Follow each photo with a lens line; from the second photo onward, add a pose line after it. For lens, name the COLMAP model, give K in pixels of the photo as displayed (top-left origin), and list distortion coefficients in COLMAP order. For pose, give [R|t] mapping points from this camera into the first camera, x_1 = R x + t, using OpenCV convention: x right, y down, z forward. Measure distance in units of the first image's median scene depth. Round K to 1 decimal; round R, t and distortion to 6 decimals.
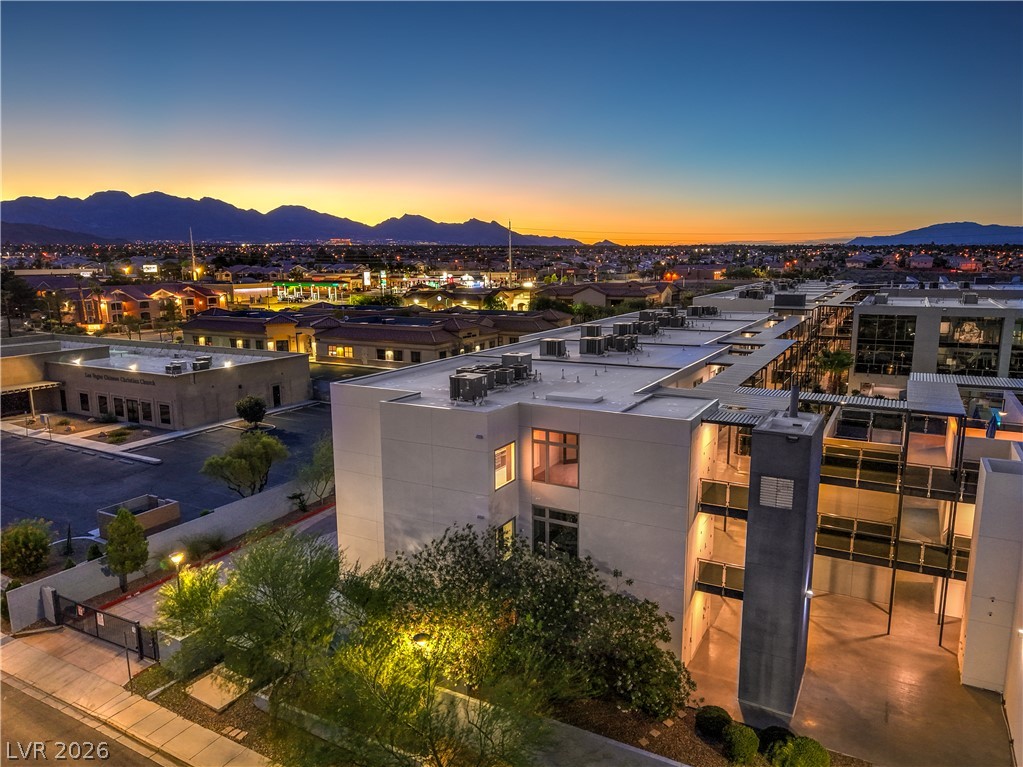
lens RADIAL K [[693.9, 0, 510.8], [0, 693.9, 382.4], [0, 0, 1]] dist [0.013574, -0.006329]
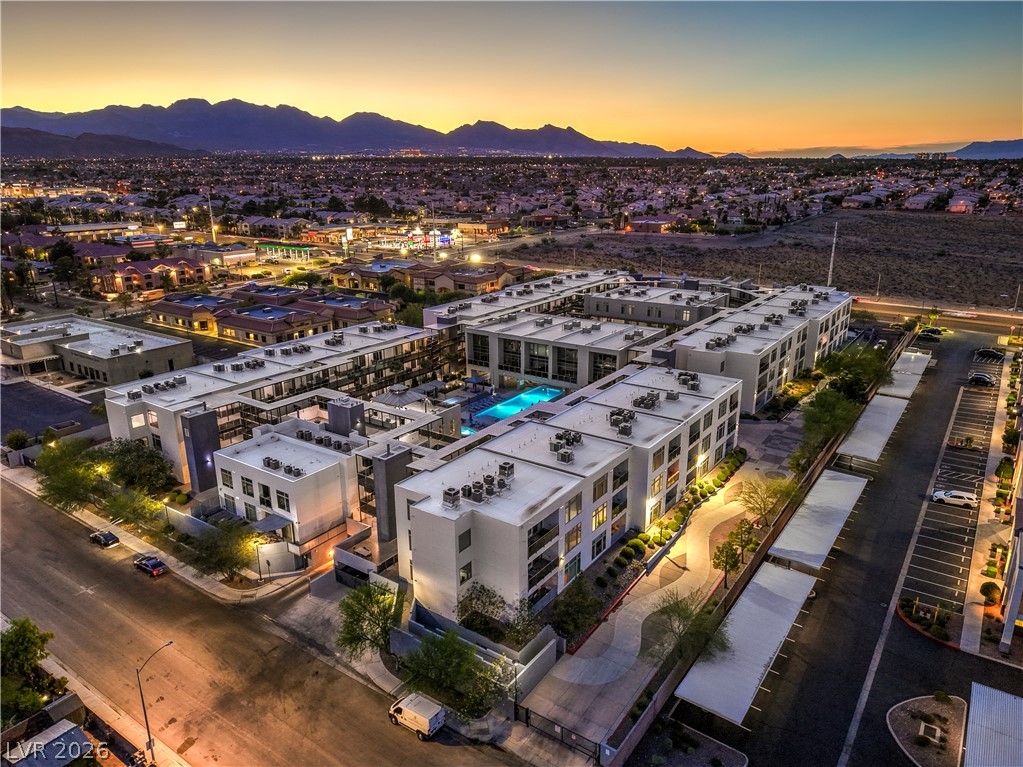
lens RADIAL K [[693.9, 0, 513.0], [0, 693.9, 385.0], [0, 0, 1]] dist [0.013574, -0.006329]
pose [[0.994593, 0.031022, -0.099113, 0.354844], [-0.018100, 0.991516, 0.128716, -0.085975], [0.102265, -0.126226, 0.986716, -0.349738]]
